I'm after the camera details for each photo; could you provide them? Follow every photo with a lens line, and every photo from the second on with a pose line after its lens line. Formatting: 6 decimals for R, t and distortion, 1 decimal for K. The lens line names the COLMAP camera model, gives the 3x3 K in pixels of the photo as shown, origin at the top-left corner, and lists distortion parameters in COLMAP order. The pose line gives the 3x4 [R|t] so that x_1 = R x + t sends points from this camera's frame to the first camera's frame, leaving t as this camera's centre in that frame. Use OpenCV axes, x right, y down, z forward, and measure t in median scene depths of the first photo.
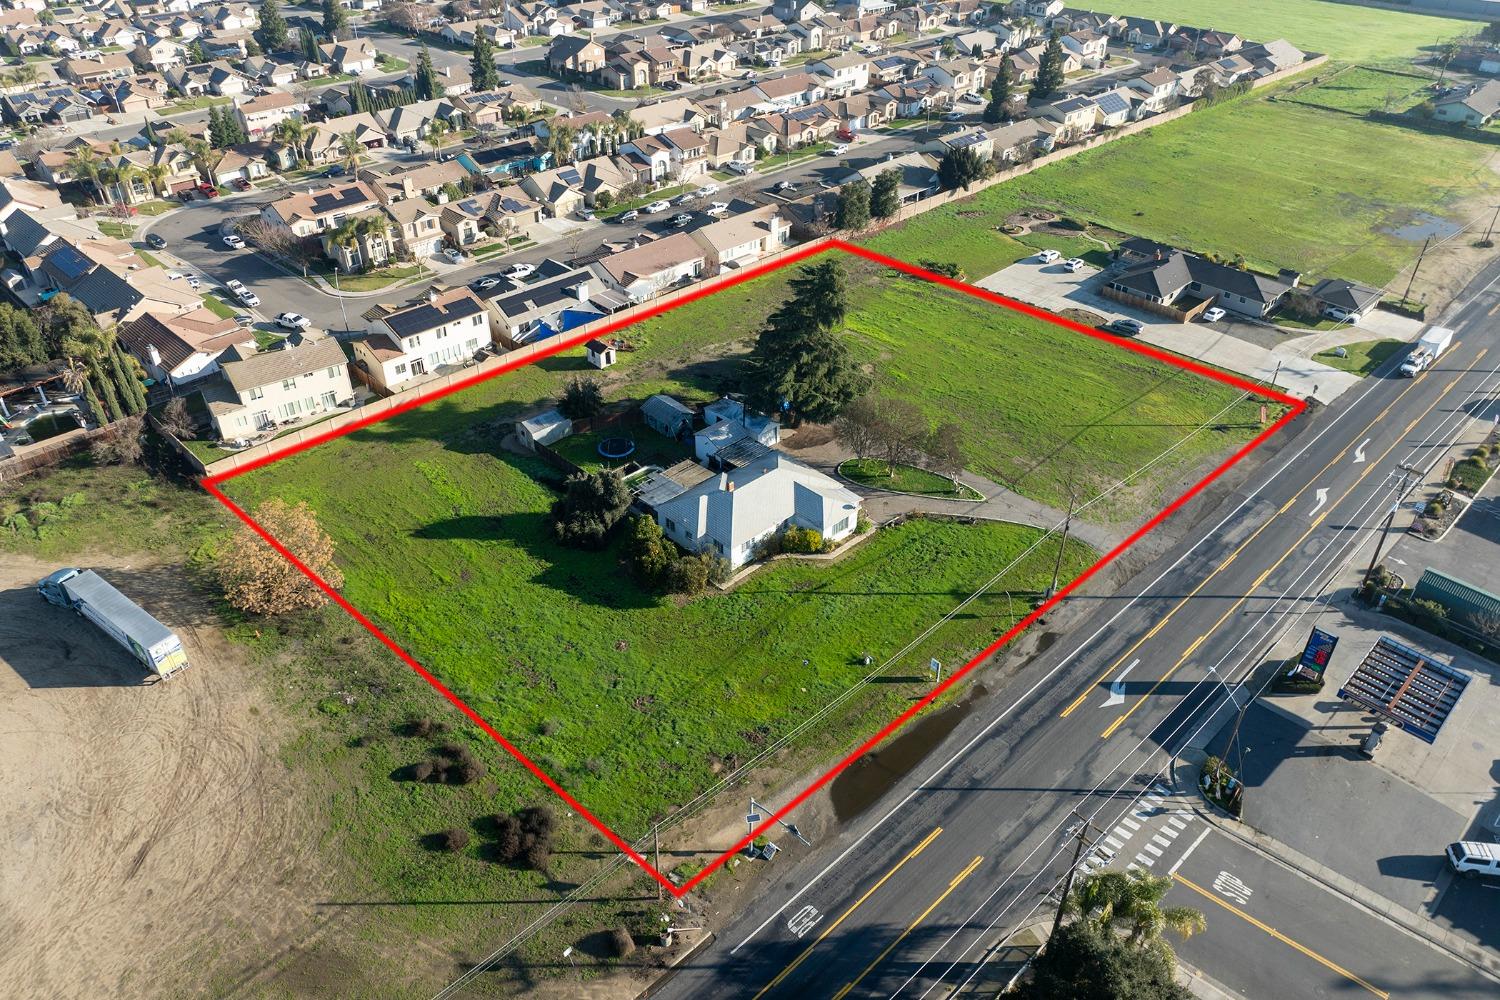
lens RADIAL K [[1055.6, 0, 741.9], [0, 1055.6, 505.2], [0, 0, 1]] dist [-0.036346, -0.000178]
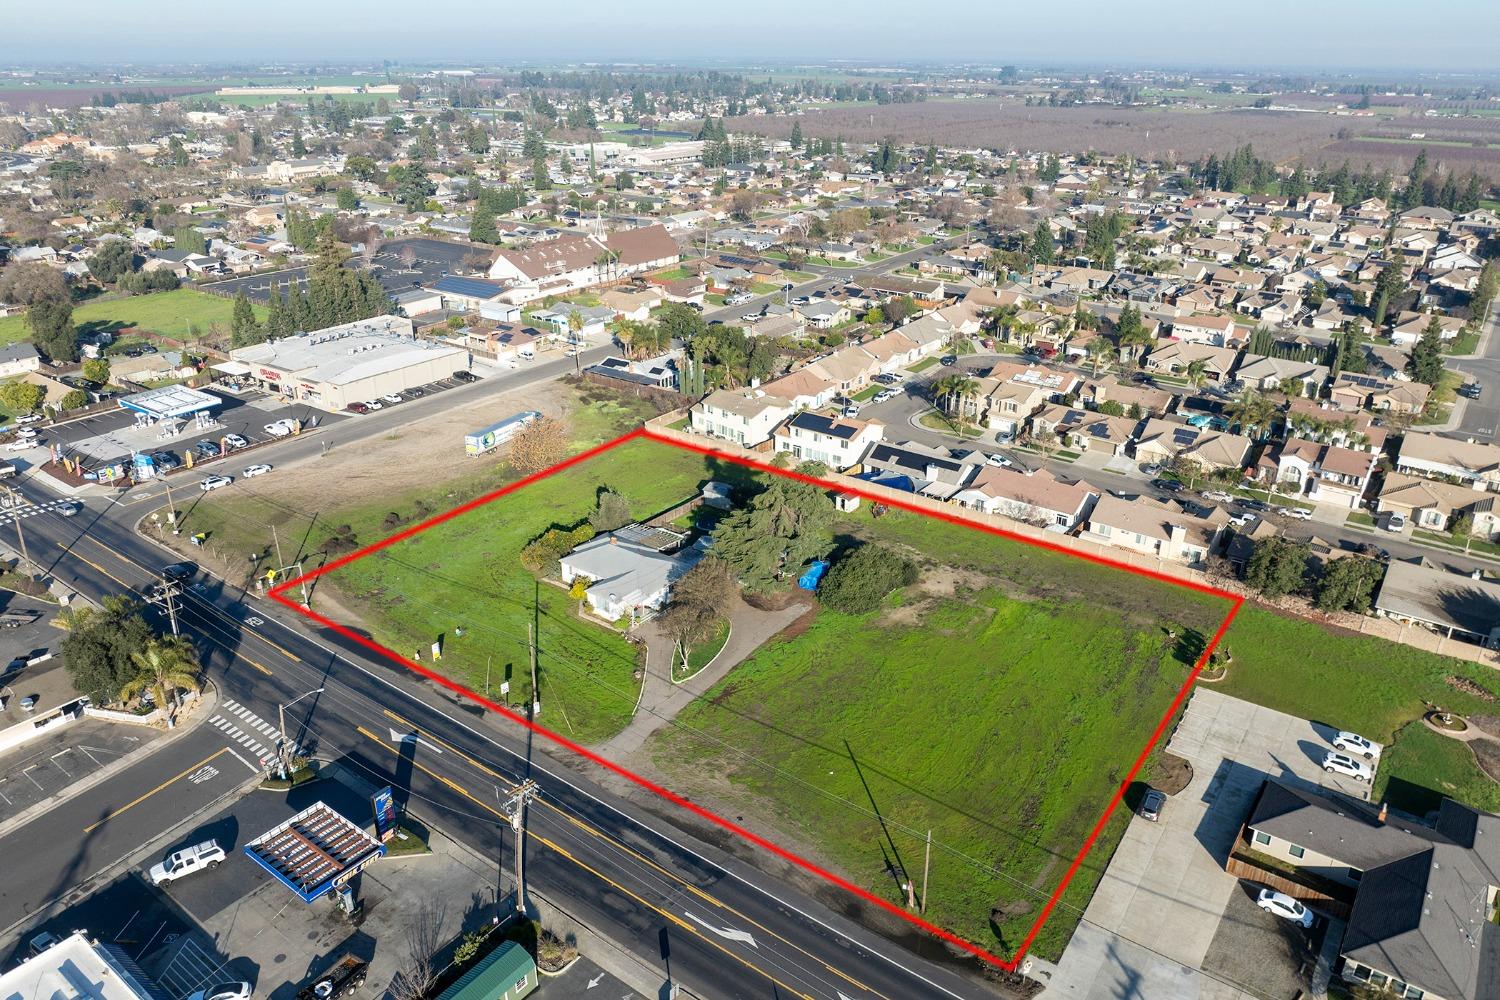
lens RADIAL K [[1055.6, 0, 745.2], [0, 1055.6, 496.1], [0, 0, 1]] dist [-0.036346, -0.000178]
pose [[0.163285, 0.384548, -0.908549, 0.821292], [-0.571536, 0.787509, 0.230600, -0.316999], [0.804167, 0.481615, 0.348371, 0.440135]]
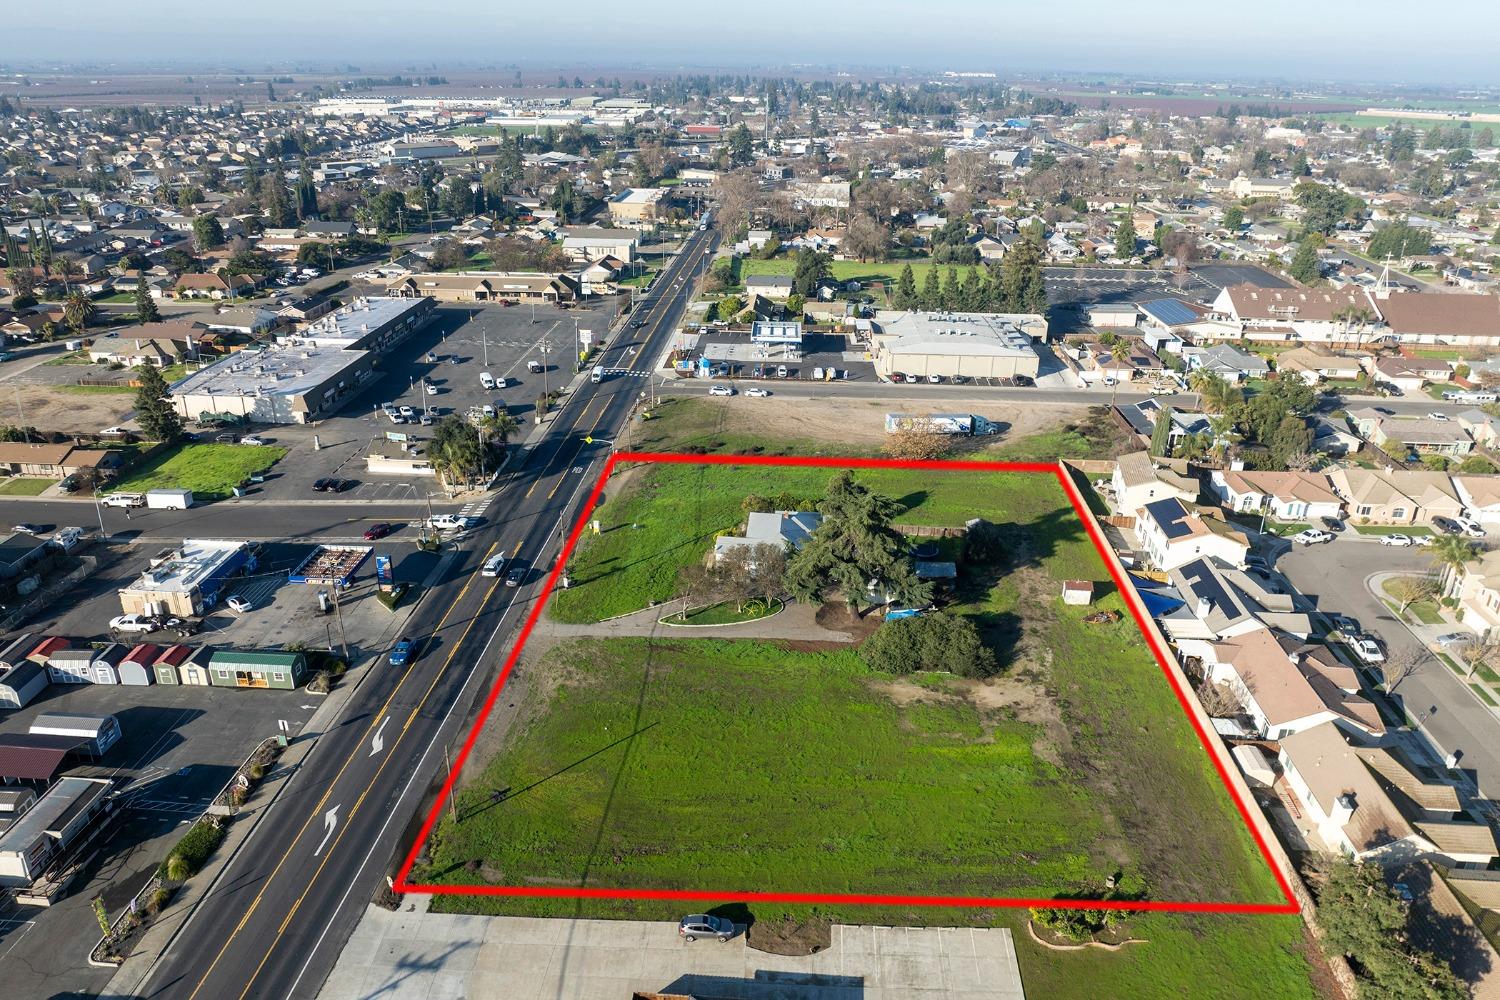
lens RADIAL K [[1055.6, 0, 744.2], [0, 1055.6, 507.8], [0, 0, 1]] dist [-0.036346, -0.000178]
pose [[-0.740817, 0.254618, -0.621579, 0.622853], [-0.397481, 0.579793, 0.711231, -0.689920], [0.541479, 0.773957, -0.328314, 0.977469]]
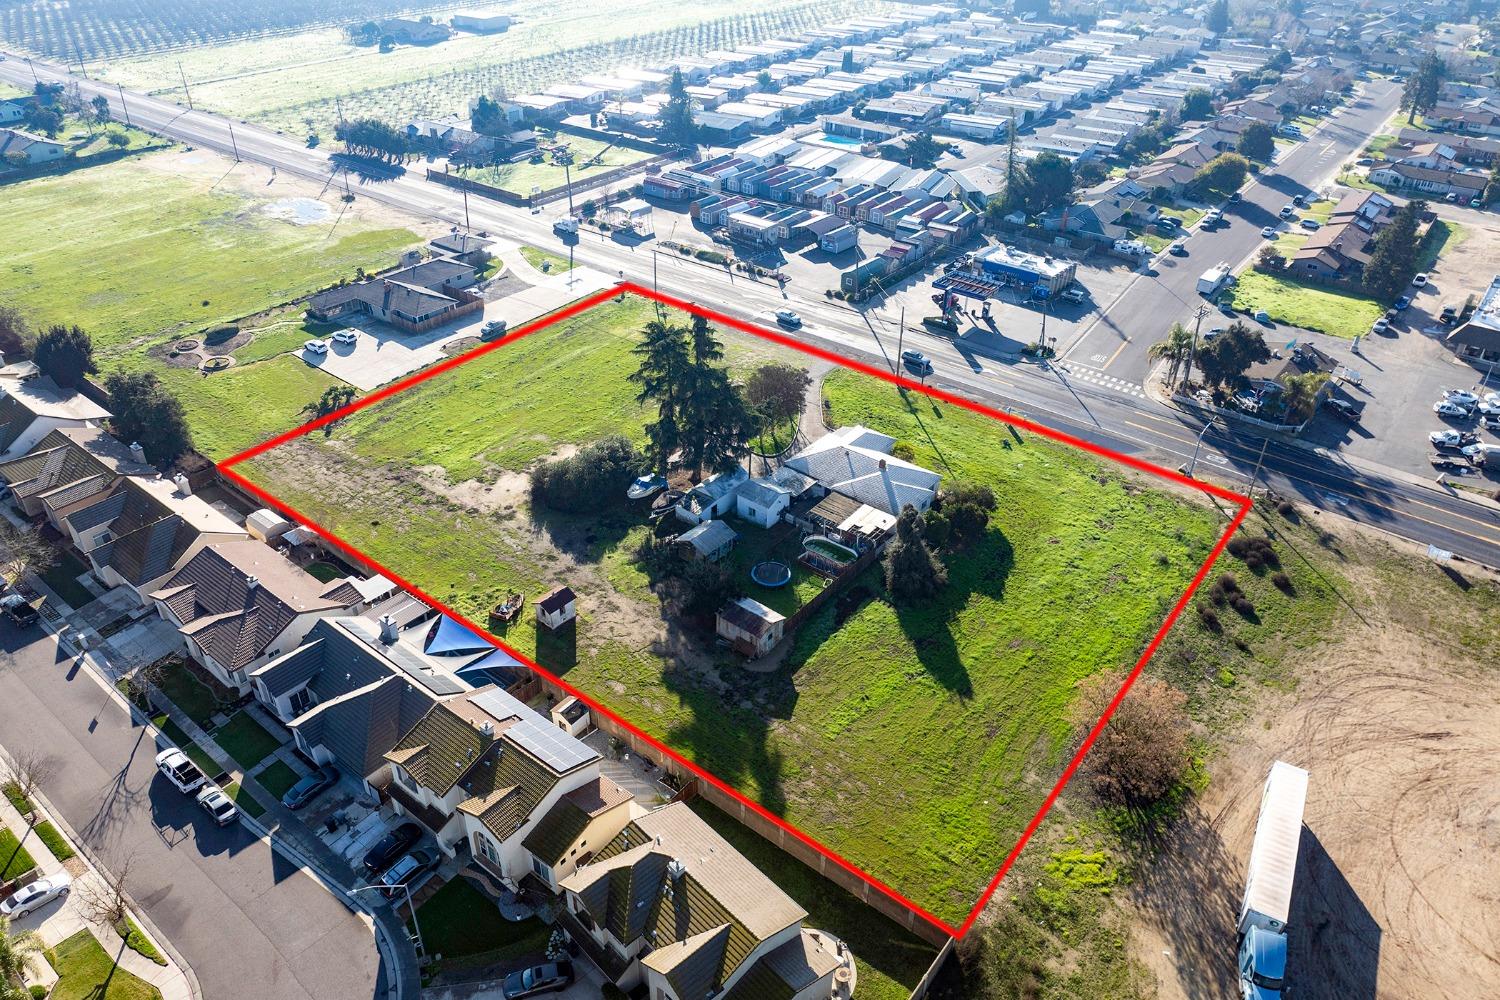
lens RADIAL K [[1055.6, 0, 746.9], [0, 1055.6, 498.9], [0, 0, 1]] dist [-0.036346, -0.000178]
pose [[-0.130525, -0.537620, 0.833024, -0.654666], [0.558131, 0.654585, 0.509911, -0.446117], [-0.819423, 0.531492, 0.214623, 0.613523]]
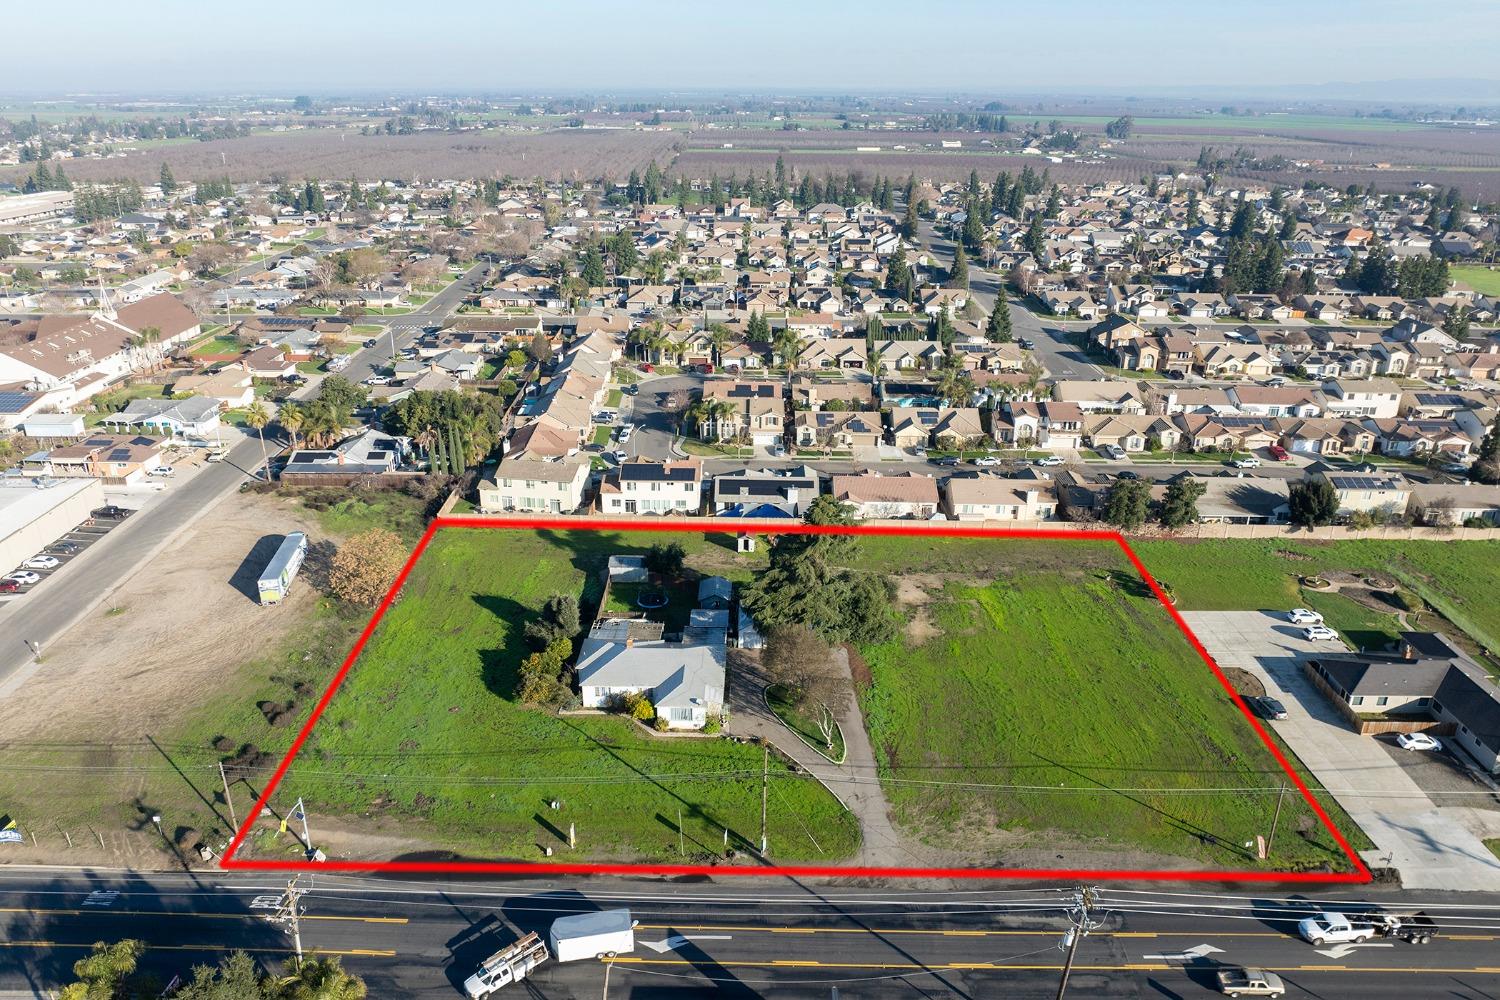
lens RADIAL K [[1055.6, 0, 743.7], [0, 1055.6, 497.3], [0, 0, 1]] dist [-0.036346, -0.000178]
pose [[0.711367, 0.260683, -0.652688, 0.535081], [-0.409075, 0.908726, -0.082909, -0.080652], [0.571502, 0.325977, 0.753077, 0.107968]]
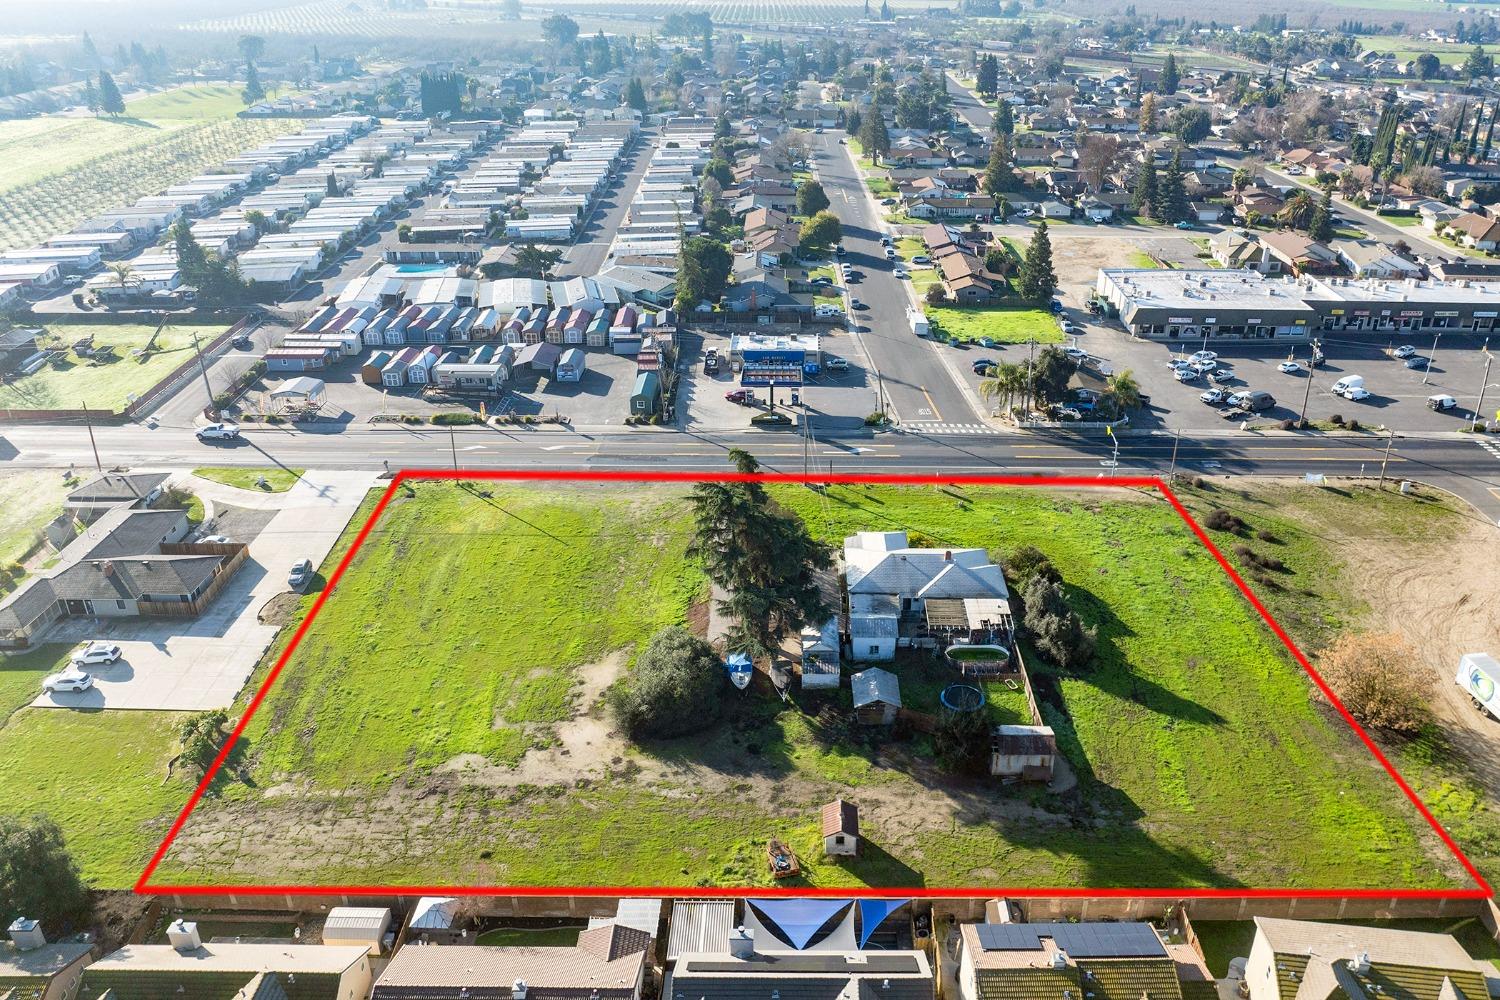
lens RADIAL K [[1142.4, 0, 806.9], [0, 1142.4, 475.5], [0, 0, 1]] dist [-0.030772, -0.010306]
pose [[-0.726542, -0.302167, 0.617116, -0.416358], [0.384181, 0.565982, 0.729431, -0.670915], [-0.569686, 0.767046, -0.295123, 0.936038]]
